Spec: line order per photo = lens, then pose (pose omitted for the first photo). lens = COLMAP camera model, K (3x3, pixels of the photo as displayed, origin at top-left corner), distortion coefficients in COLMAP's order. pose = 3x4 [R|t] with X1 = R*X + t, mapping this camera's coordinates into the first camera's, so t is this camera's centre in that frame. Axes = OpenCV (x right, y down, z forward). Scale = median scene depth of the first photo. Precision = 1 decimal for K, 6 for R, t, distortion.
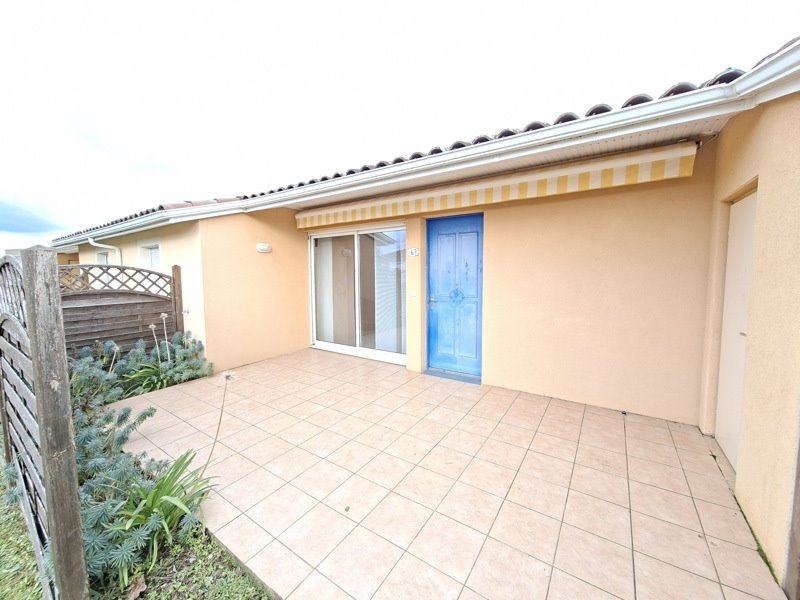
lens RADIAL K [[317.5, 0, 398.6], [0, 317.5, 298.5], [0, 0, 1]] dist [0.007104, -0.000526]
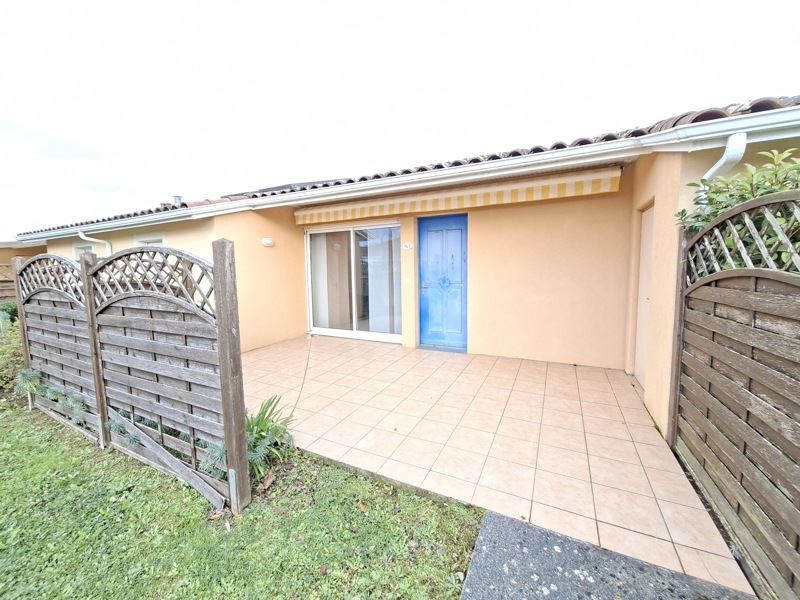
lens RADIAL K [[317.5, 0, 399.4], [0, 317.5, 298.2], [0, 0, 1]] dist [0.007104, -0.000526]
pose [[0.991467, -0.020498, 0.128740, -0.174021], [0.018846, 0.999724, 0.014037, 0.038313], [-0.128992, -0.011491, 0.991579, -0.207834]]
